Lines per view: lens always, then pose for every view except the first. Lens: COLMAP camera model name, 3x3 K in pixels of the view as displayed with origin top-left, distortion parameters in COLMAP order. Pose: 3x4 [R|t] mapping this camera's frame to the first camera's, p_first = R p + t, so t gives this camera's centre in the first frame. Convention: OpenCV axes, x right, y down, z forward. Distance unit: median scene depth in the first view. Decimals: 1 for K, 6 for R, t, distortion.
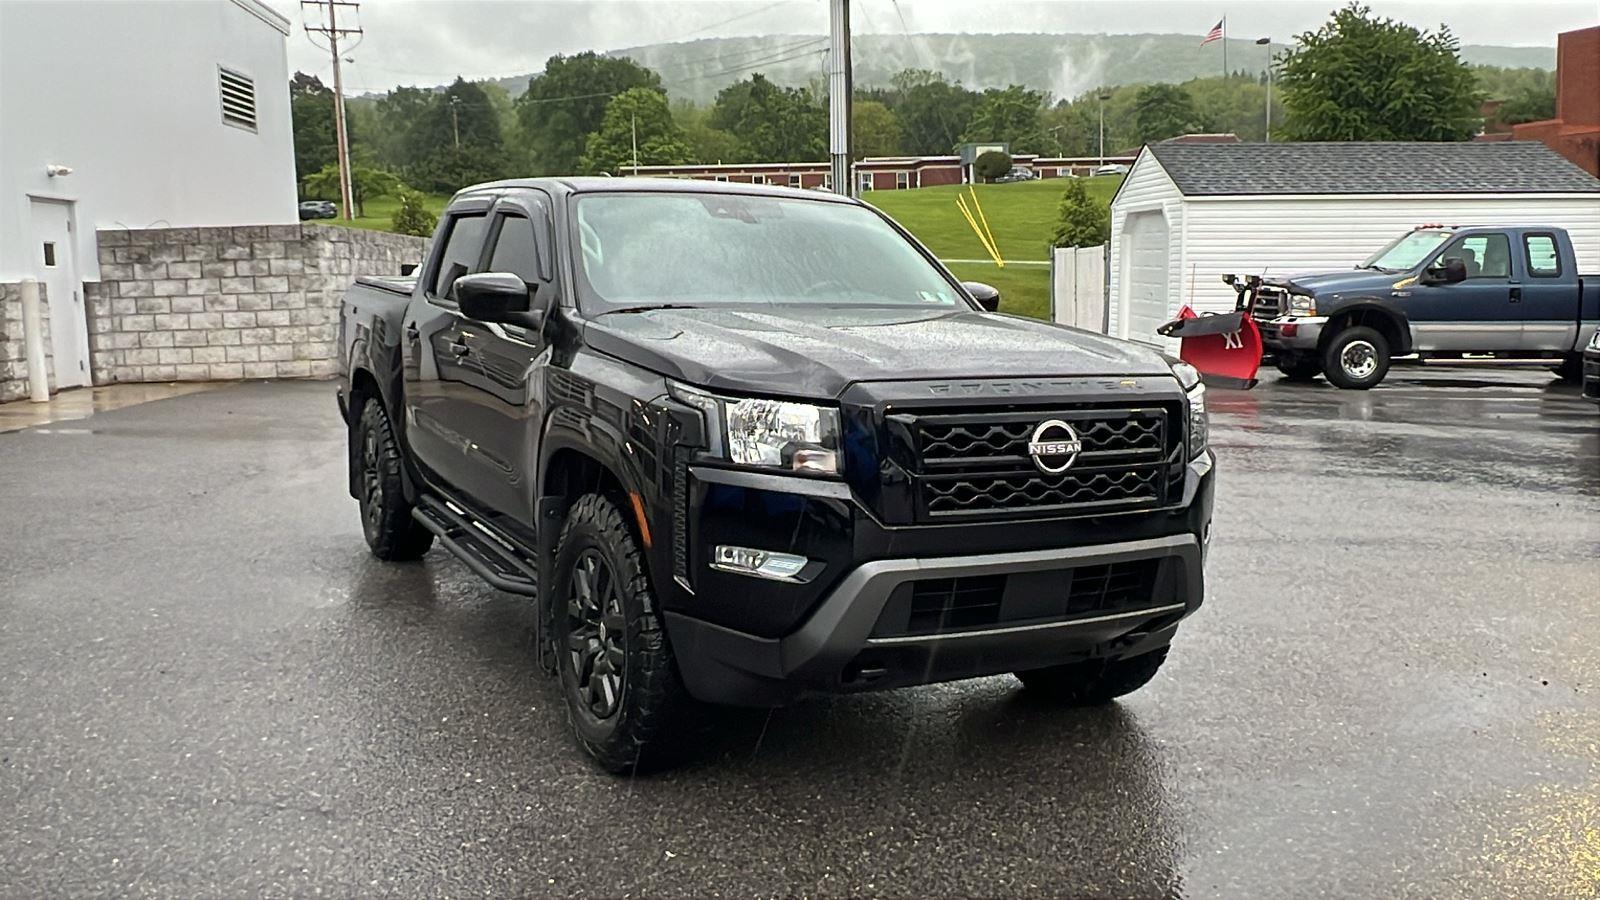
lens RADIAL K [[1394.3, 0, 794.2], [0, 1394.3, 453.7], [0, 0, 1]] dist [0.003734, -0.003500]
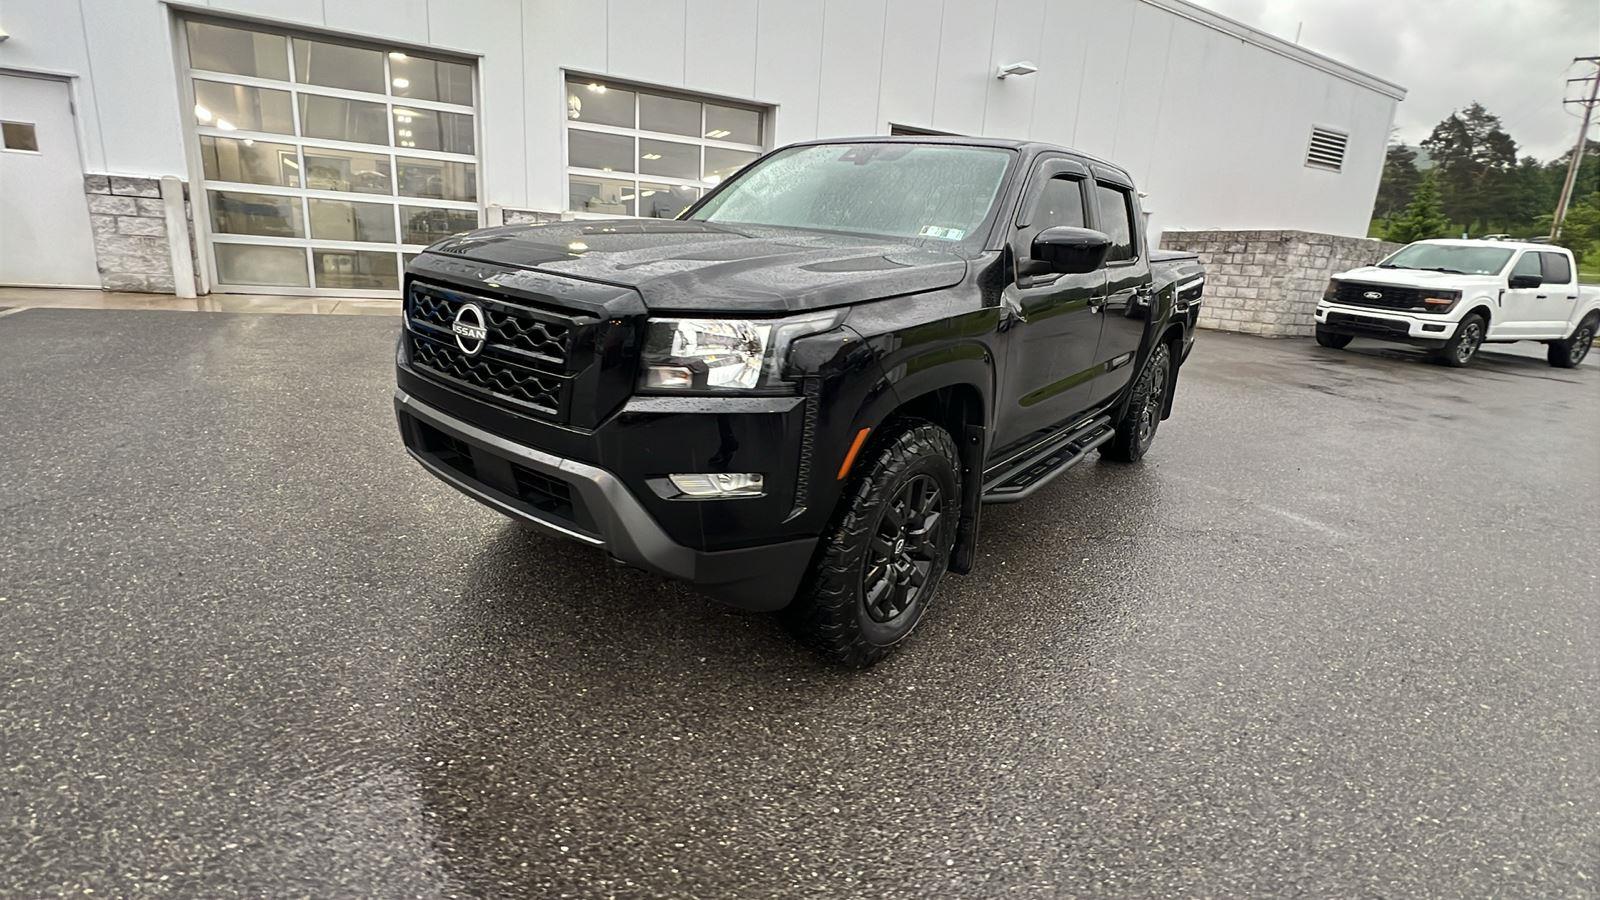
lens RADIAL K [[733.9, 0, 795.9], [0, 733.9, 449.9], [0, 0, 1]] dist [-0.002866, 0.000129]
pose [[0.418472, 0.278592, -0.864447, 0.167673], [-0.183368, 0.958108, 0.220010, -0.017898], [0.889526, 0.066444, 0.452027, 0.206920]]
